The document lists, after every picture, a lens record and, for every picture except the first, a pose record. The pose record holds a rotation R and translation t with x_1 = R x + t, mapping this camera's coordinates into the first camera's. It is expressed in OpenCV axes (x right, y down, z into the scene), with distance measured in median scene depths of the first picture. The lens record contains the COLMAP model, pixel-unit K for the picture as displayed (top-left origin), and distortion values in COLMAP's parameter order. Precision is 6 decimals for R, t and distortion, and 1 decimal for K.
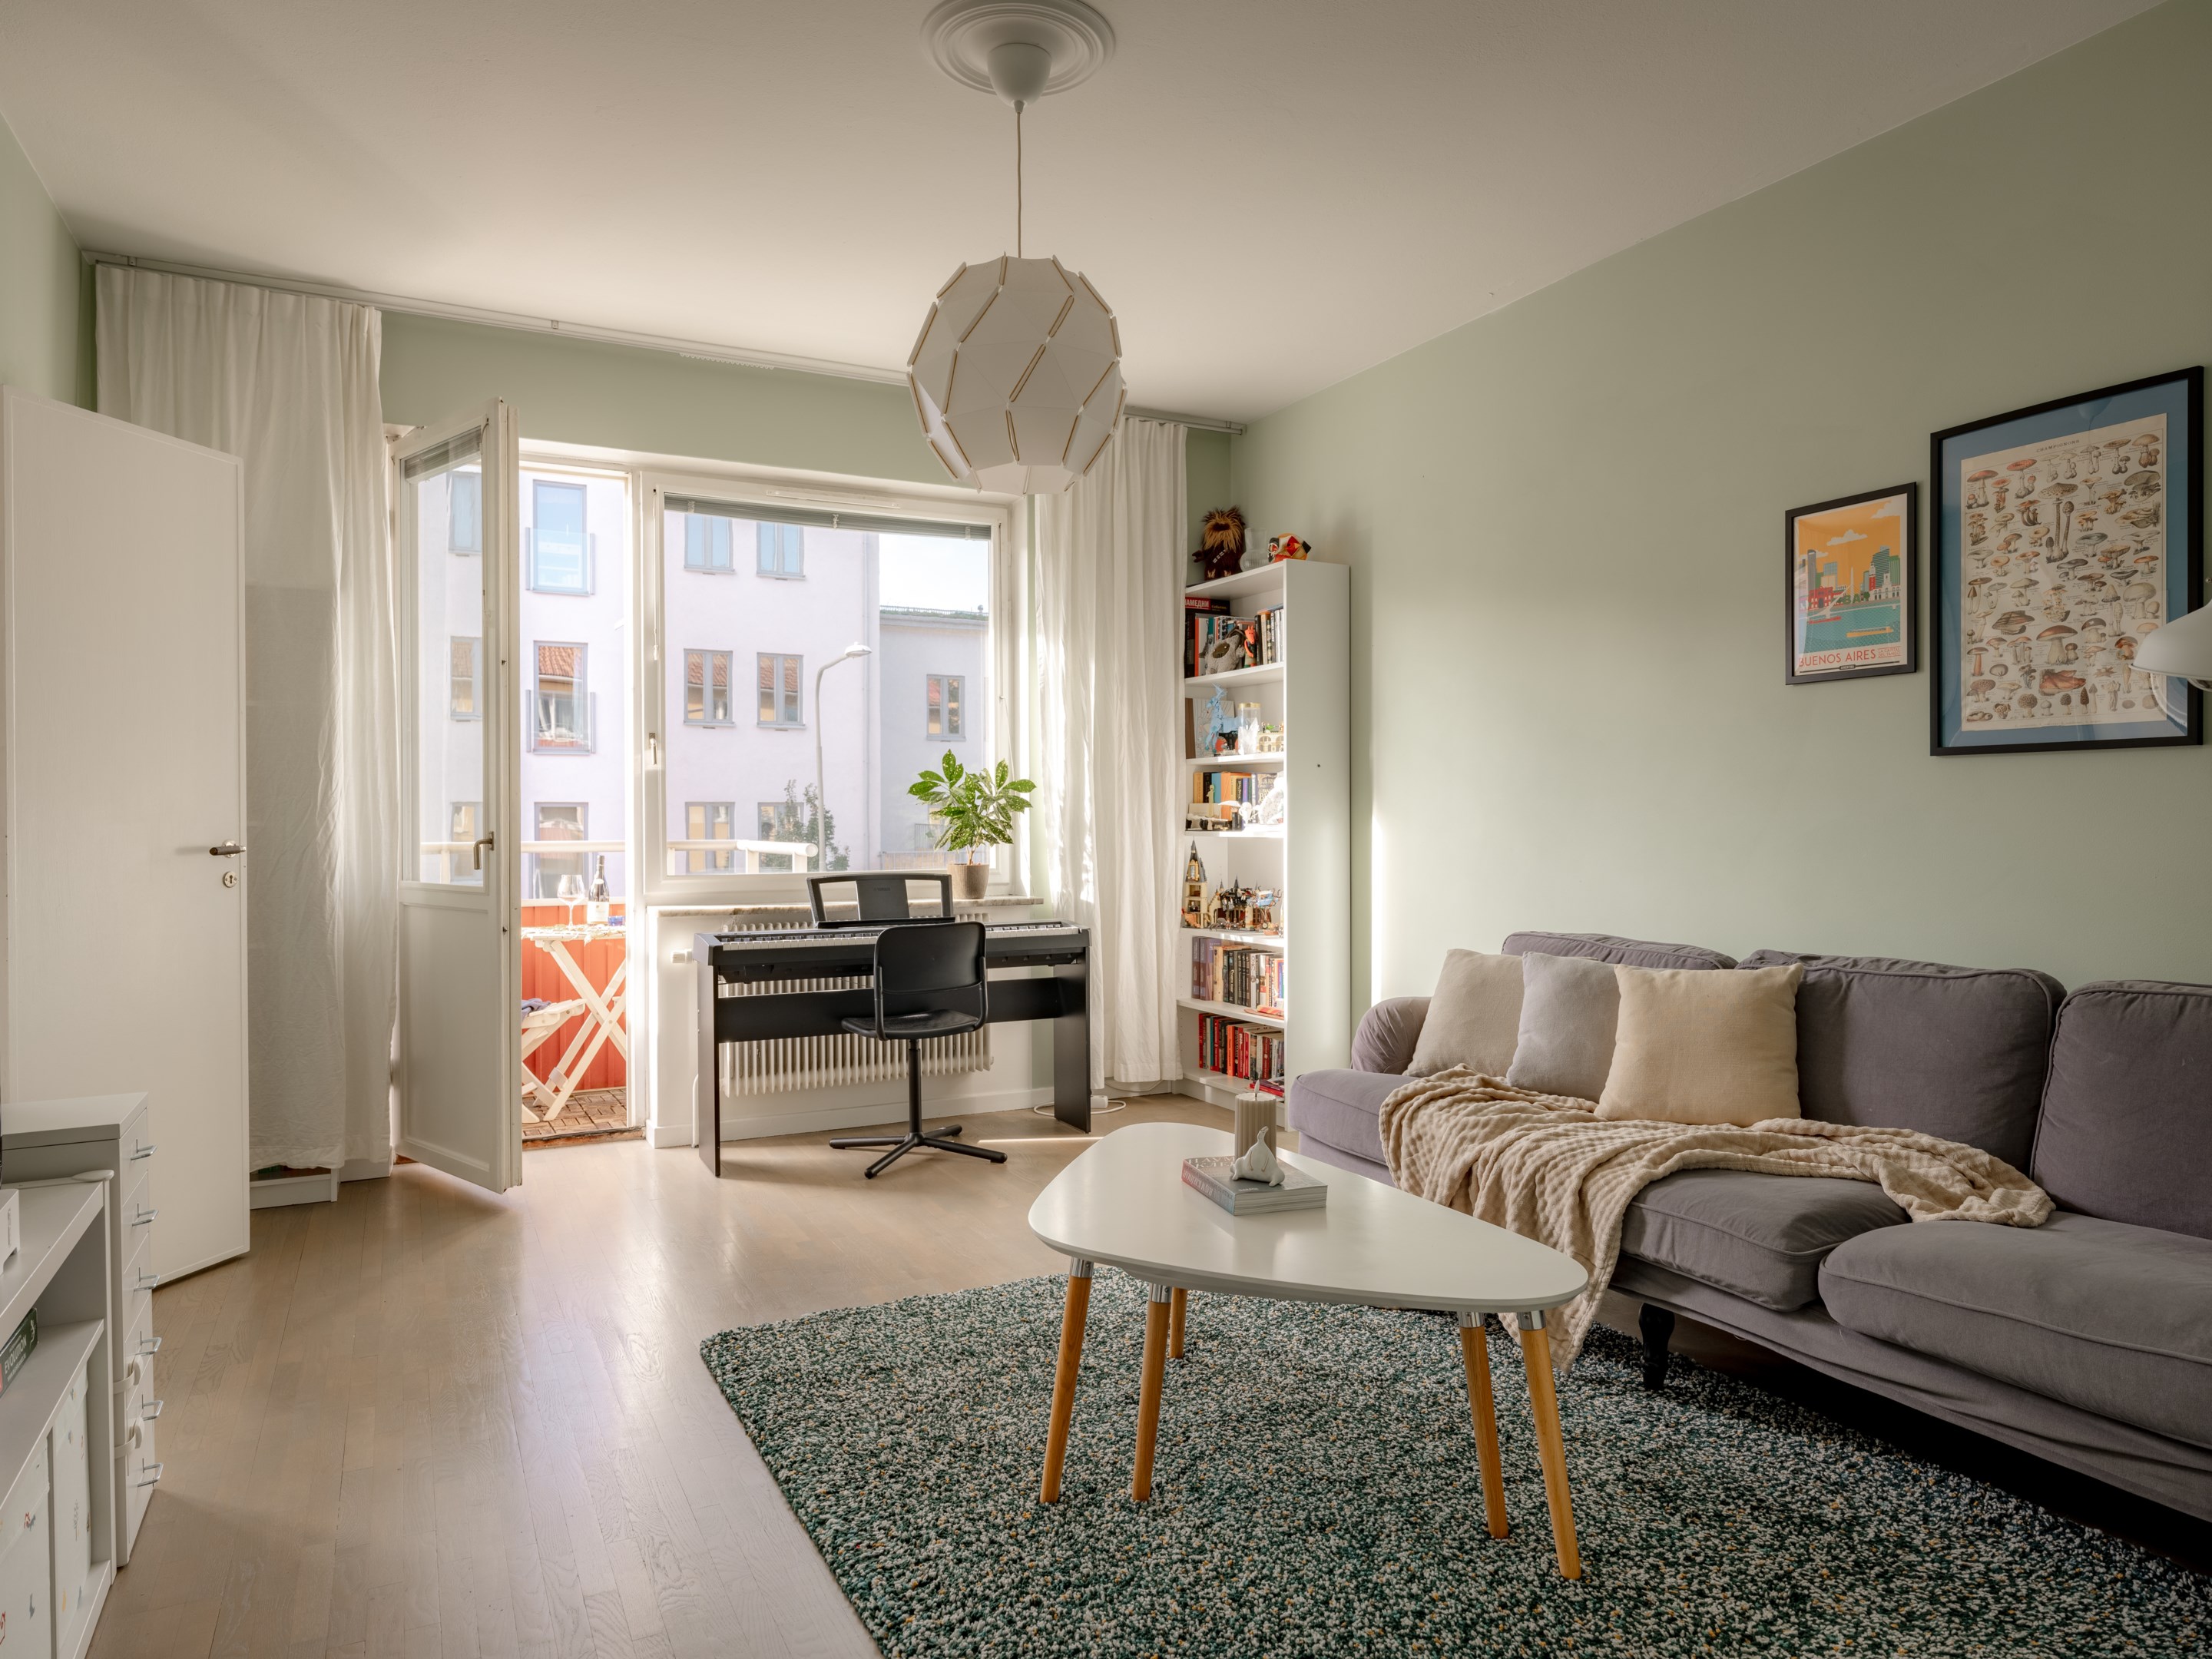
lens RADIAL K [[1375.5, 0, 1110.1], [0, 1375.5, 825.4], [0, 0, 1]] dist [0.003975, -0.000644]
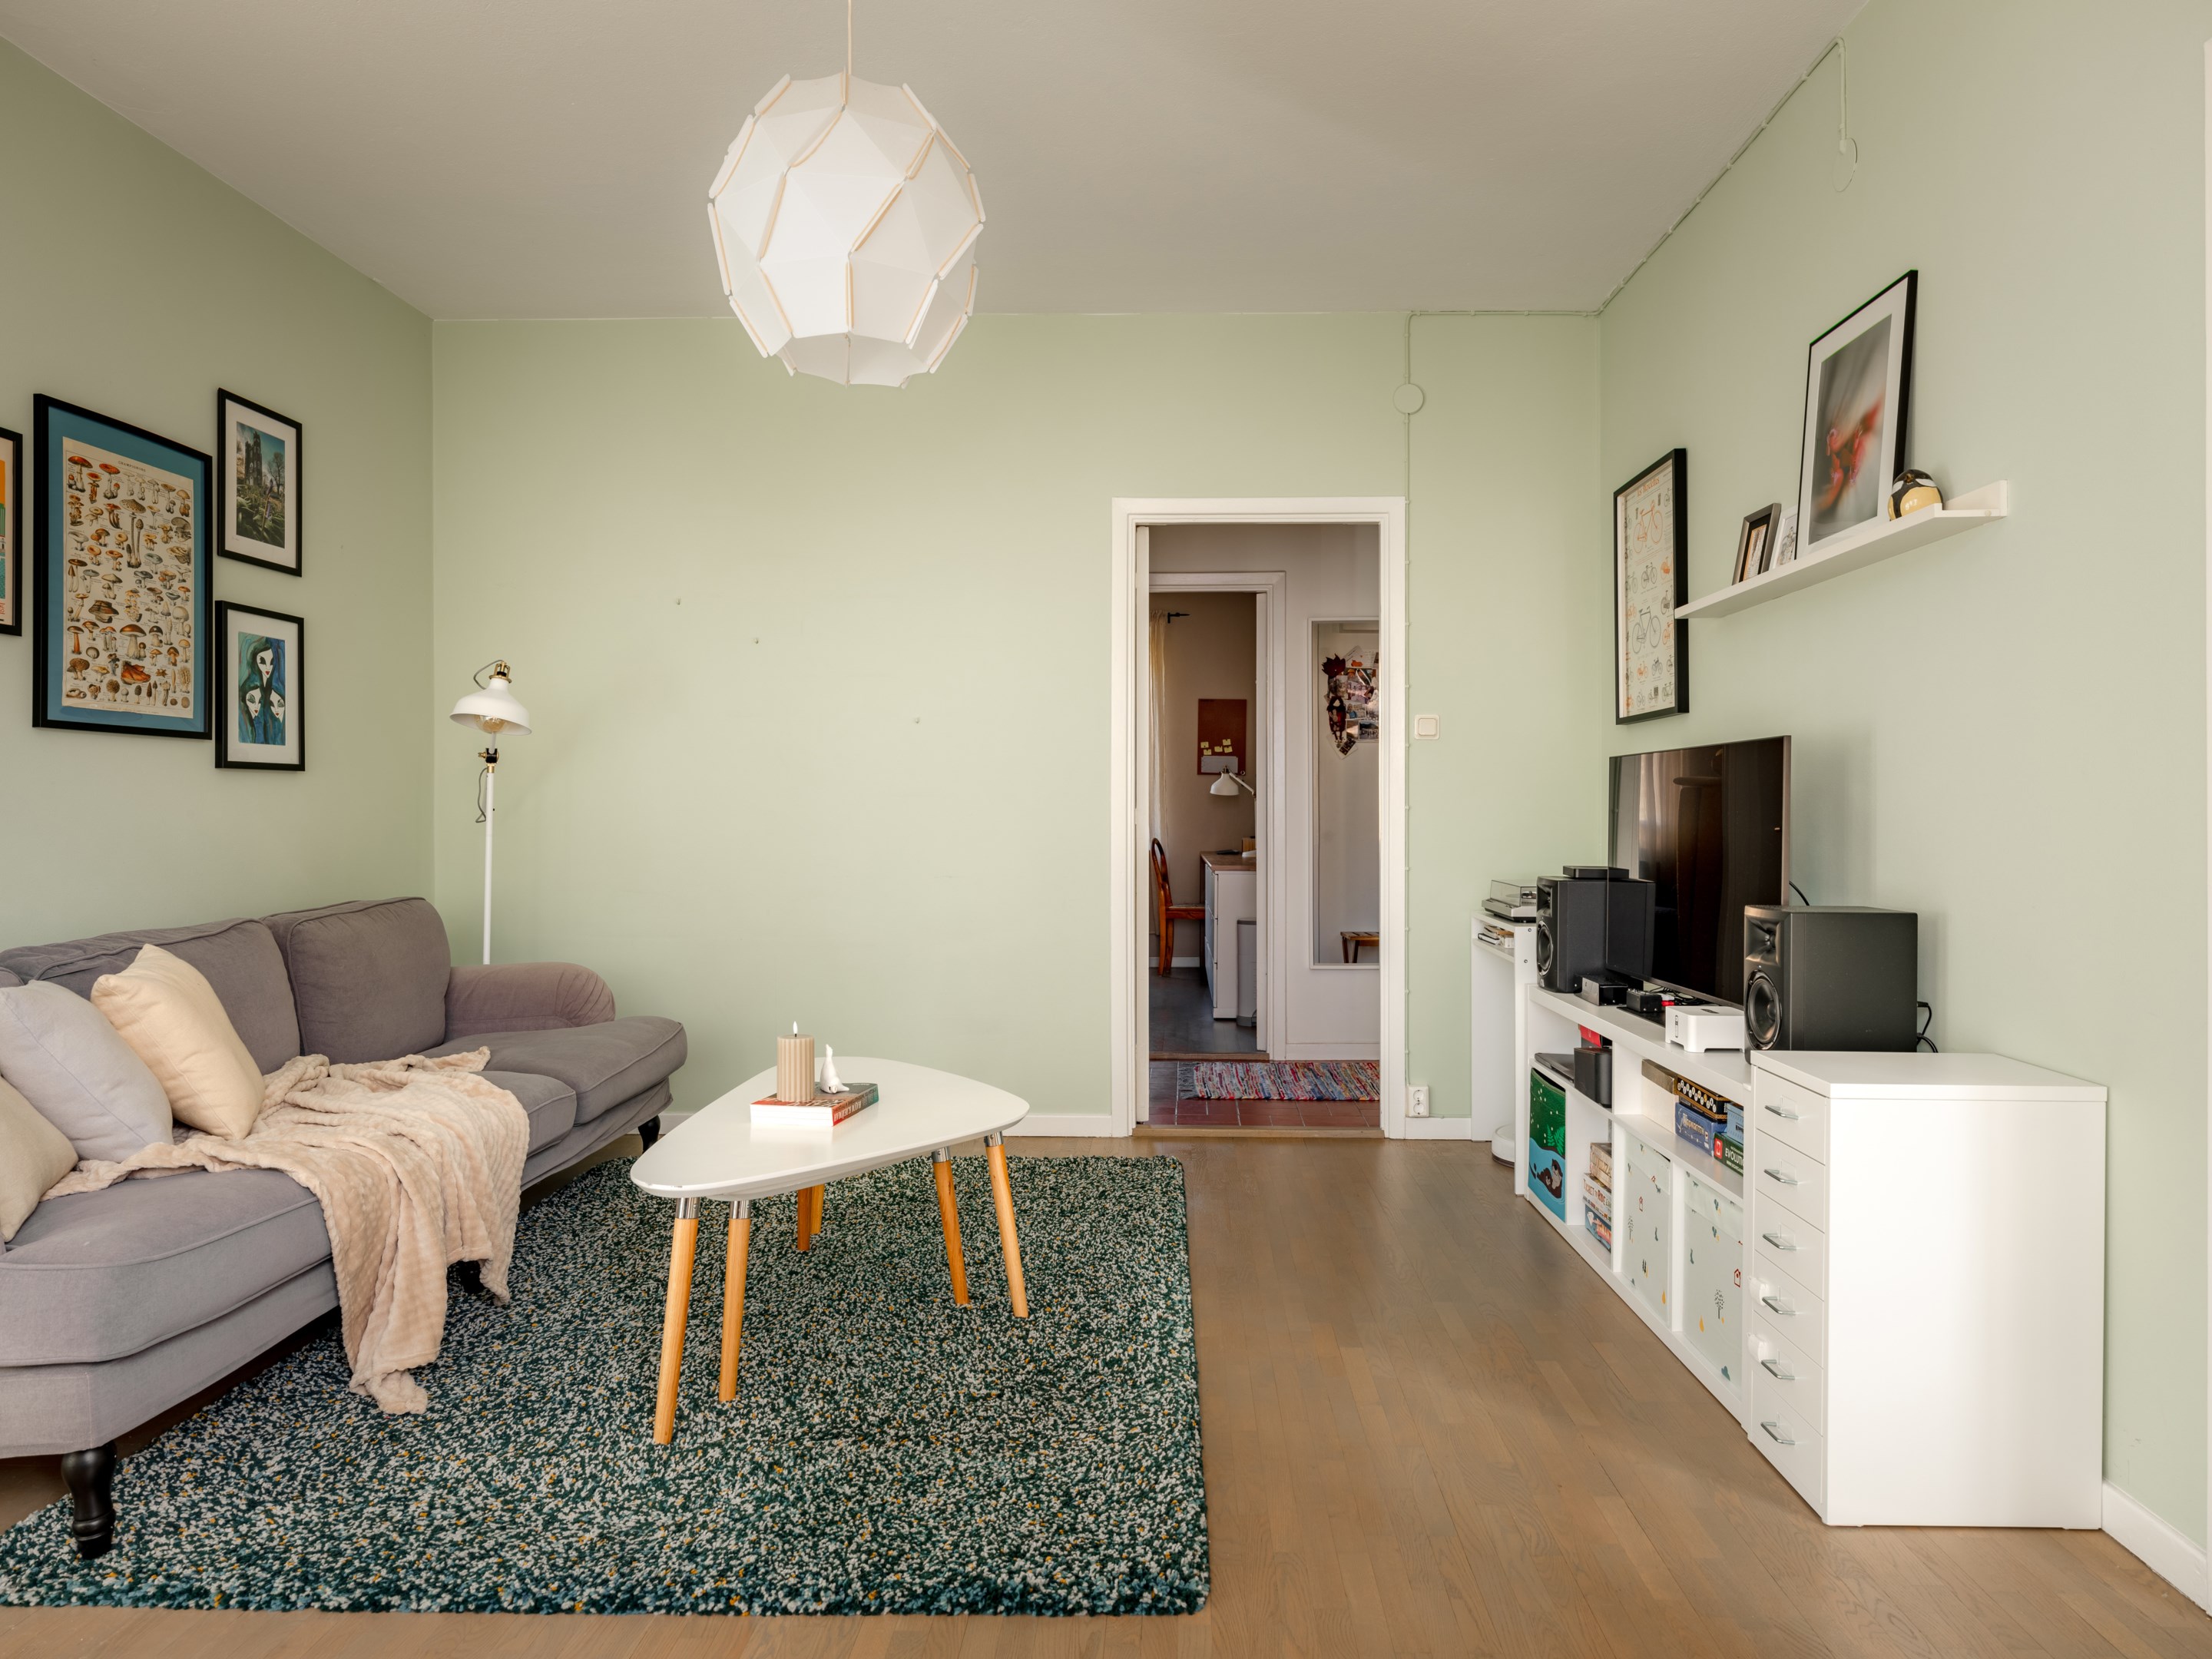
lens RADIAL K [[1361.3, 0, 1109.1], [0, 1361.3, 821.2], [0, 0, 1]] dist [-0.001826, -0.000668]
pose [[-0.875739, -0.002894, 0.482777, -0.563309], [0.004770, 0.999881, 0.014647, 0.005193], [-0.482762, 0.015129, -0.875621, 1.600116]]
